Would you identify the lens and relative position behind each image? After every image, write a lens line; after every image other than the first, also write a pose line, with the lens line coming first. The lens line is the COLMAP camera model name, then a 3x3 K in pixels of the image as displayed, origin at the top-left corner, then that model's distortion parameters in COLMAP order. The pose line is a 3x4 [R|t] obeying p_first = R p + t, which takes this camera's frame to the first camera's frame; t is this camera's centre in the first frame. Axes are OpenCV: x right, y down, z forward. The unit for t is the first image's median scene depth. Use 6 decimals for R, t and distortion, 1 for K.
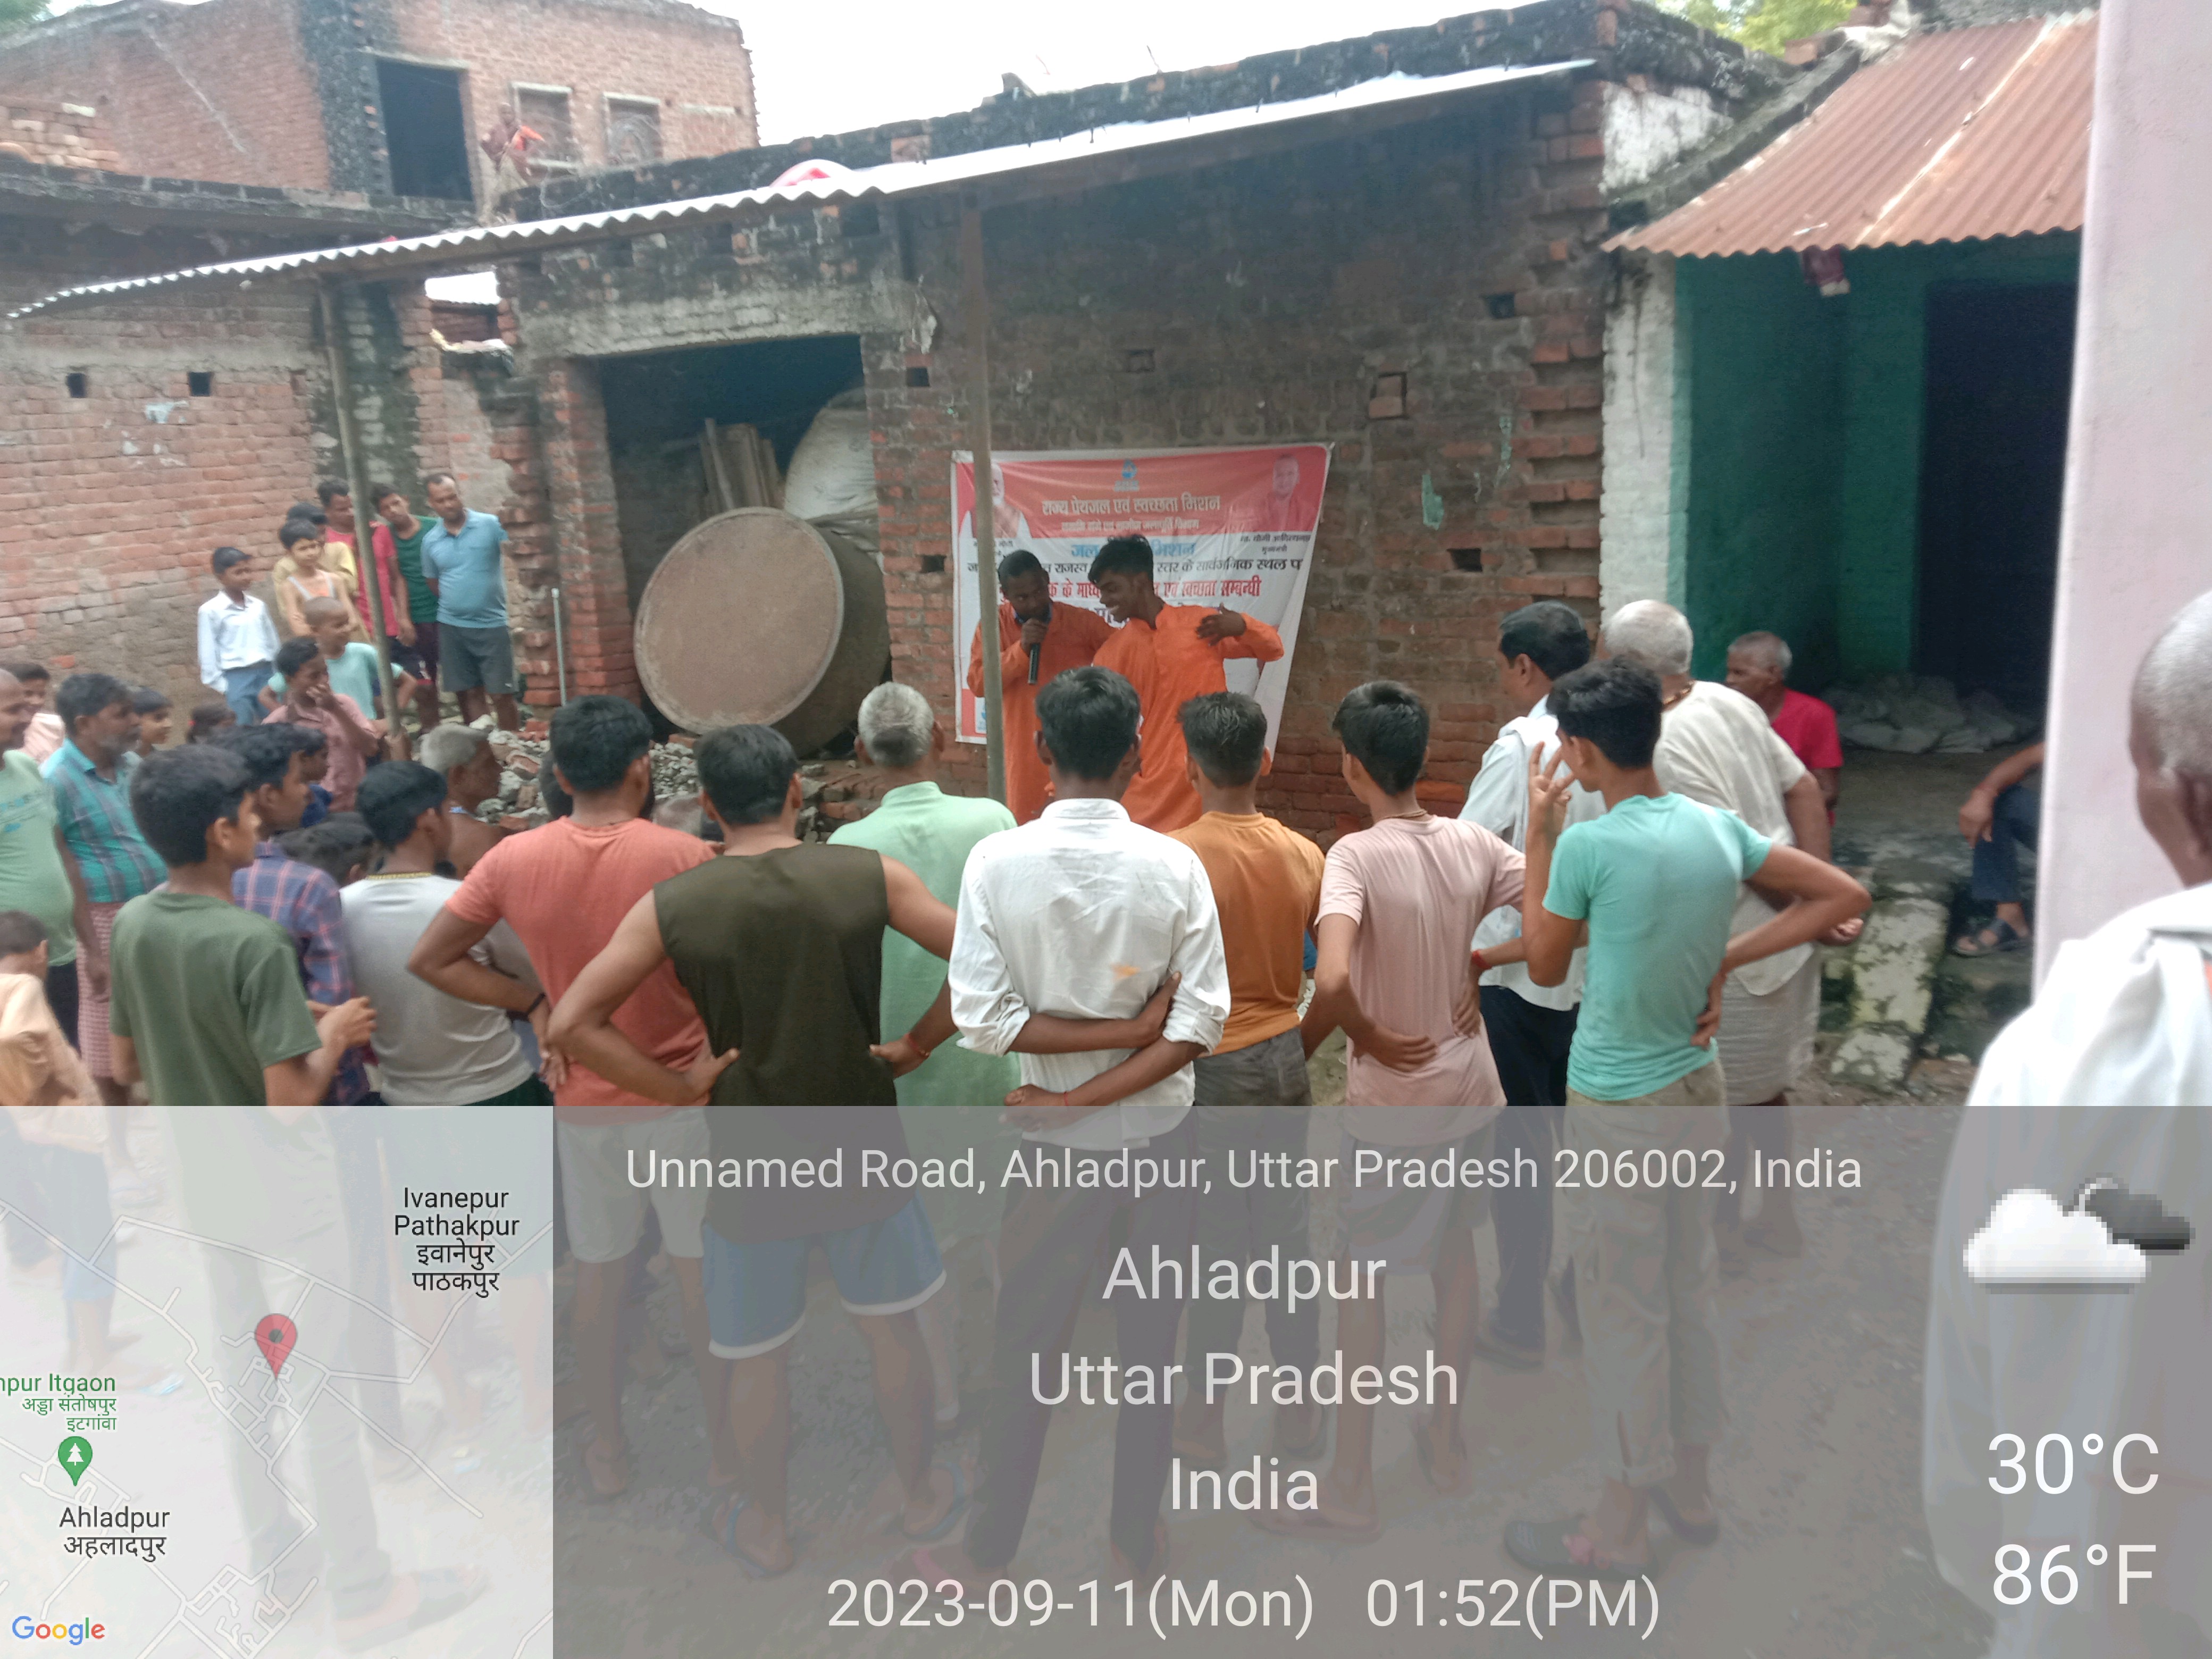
lens RADIAL K [[1853.6, 0, 1135.7], [0, 1853.6, 831.6], [0, 0, 1]] dist [0.113526, -0.089919]
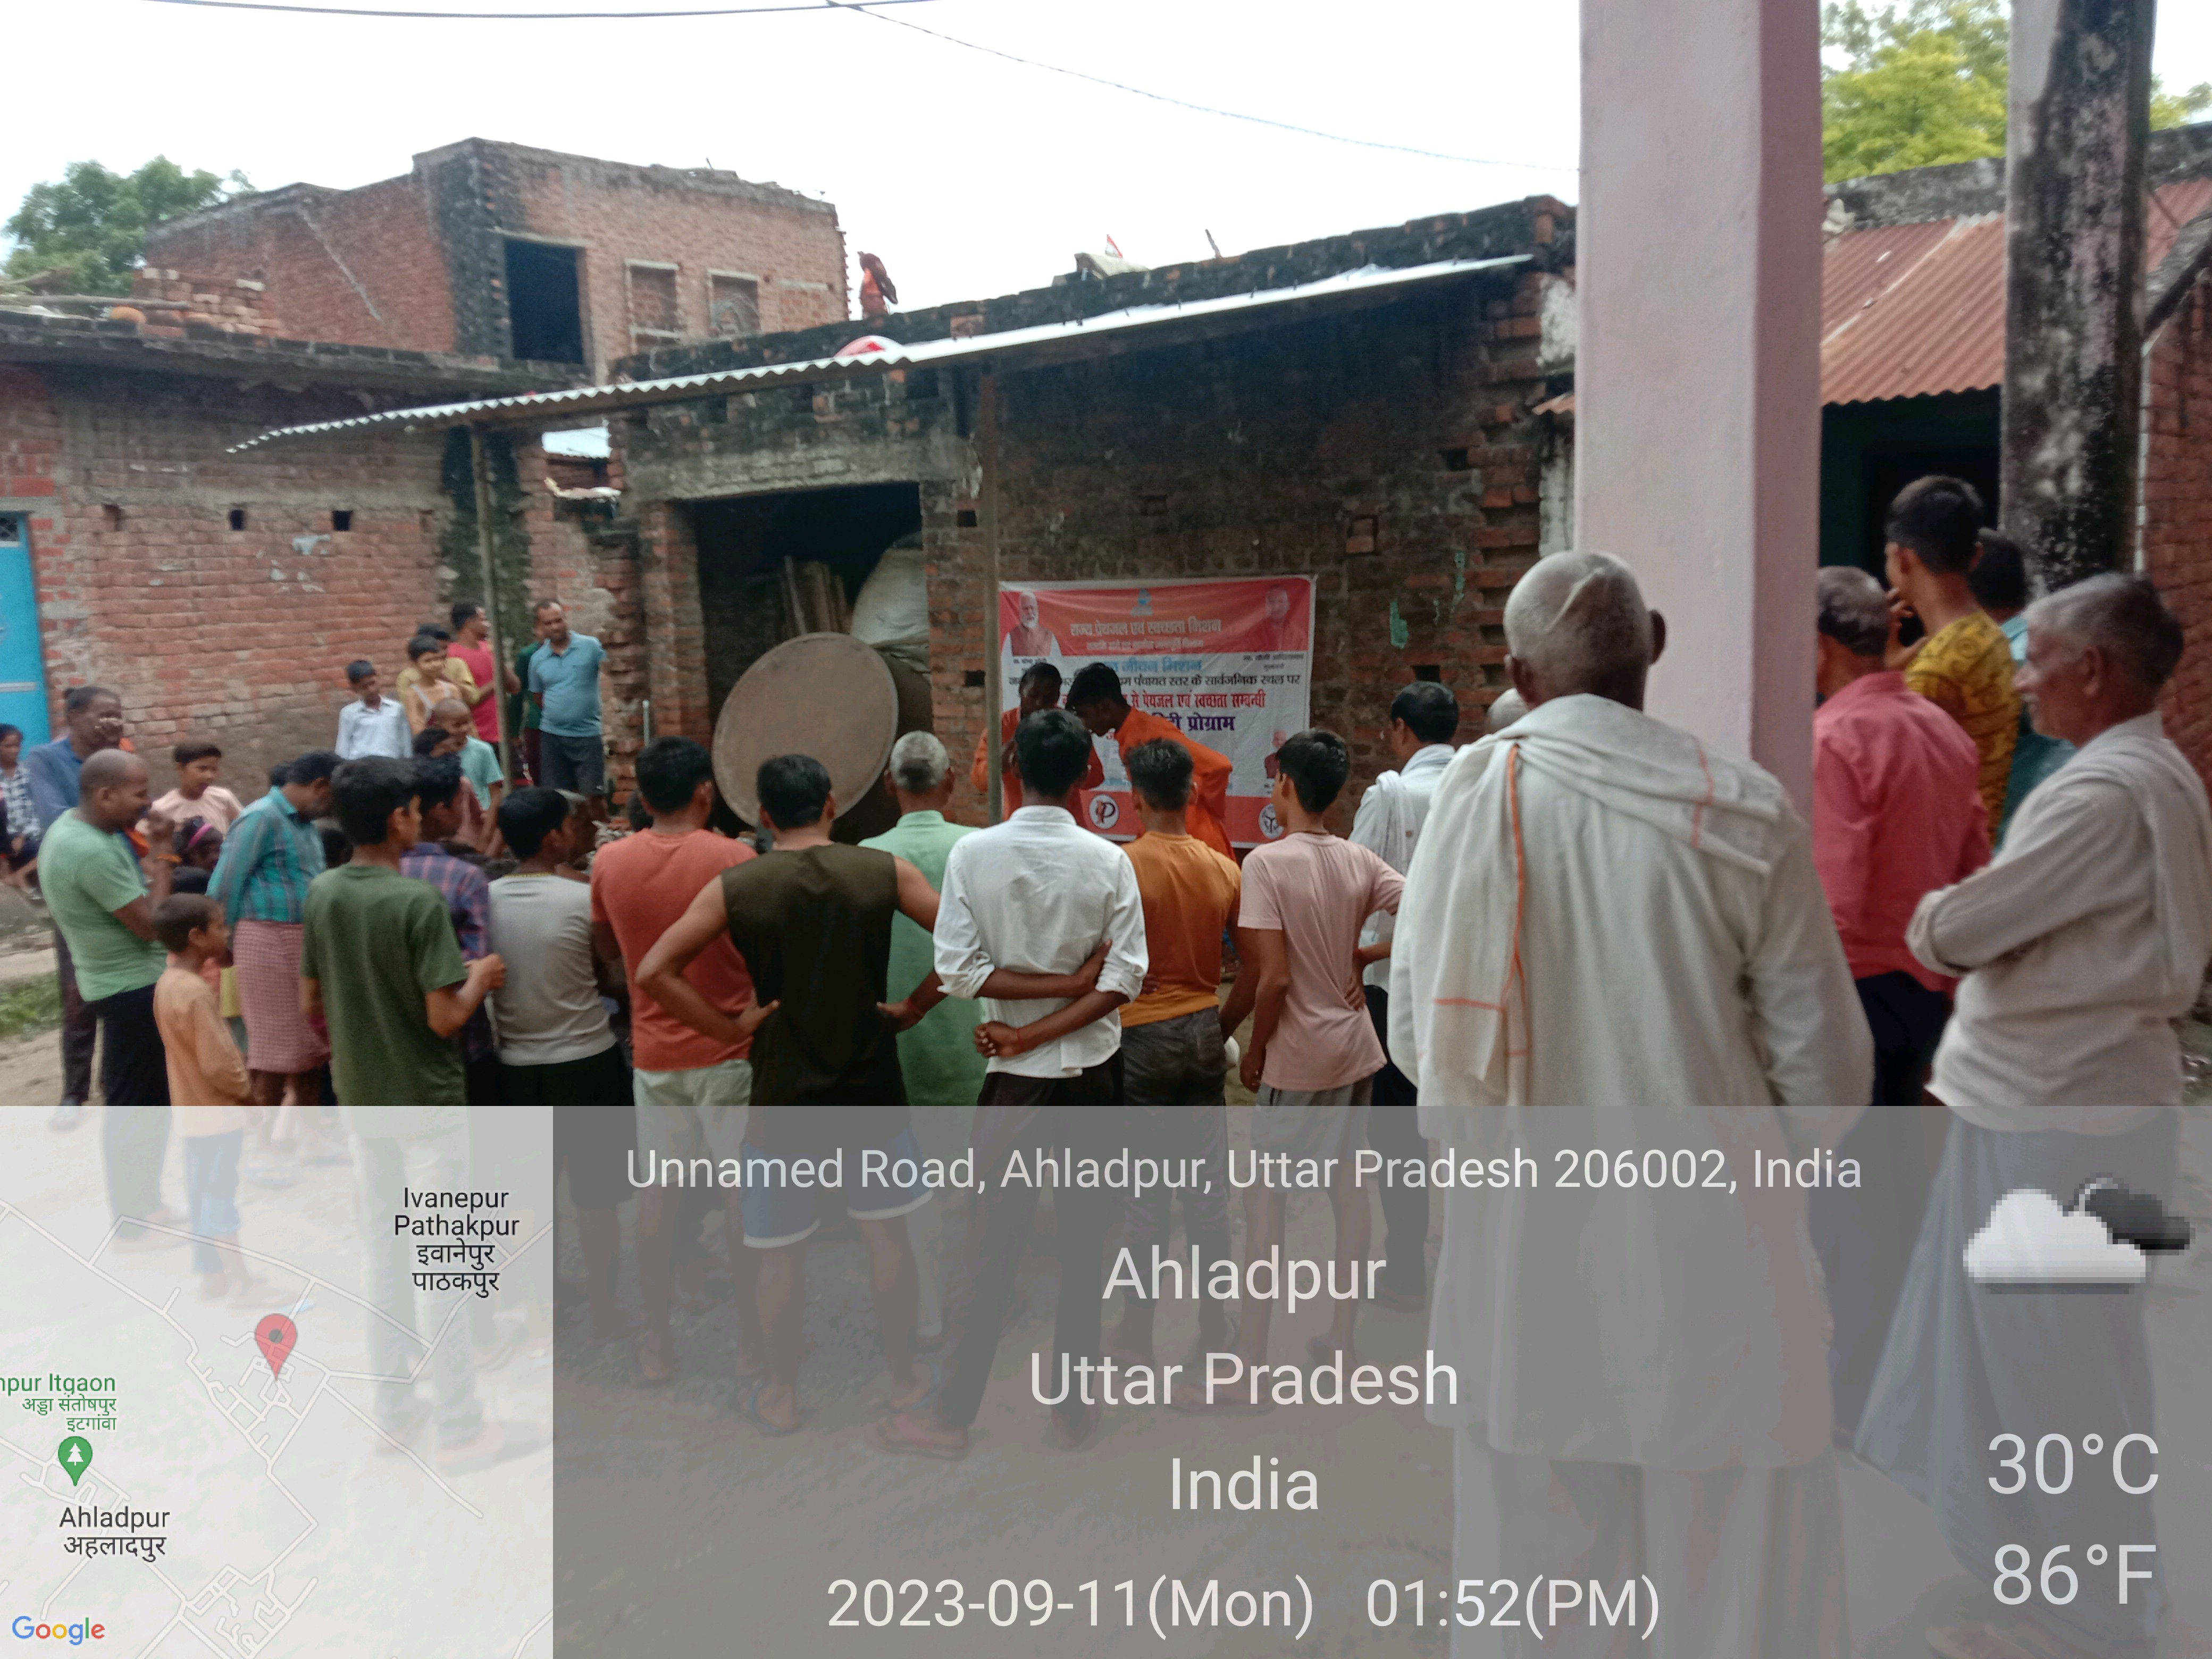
lens RADIAL K [[1928.1, 0, 1106.0], [0, 1928.1, 829.5], [0, 0, 1]] dist [0.284075, -0.461613]
pose [[0.997829, 0.022785, -0.061798, 0.044195], [-0.028519, 0.995206, -0.093549, 0.053445], [0.059370, 0.095108, 0.993695, -0.157312]]
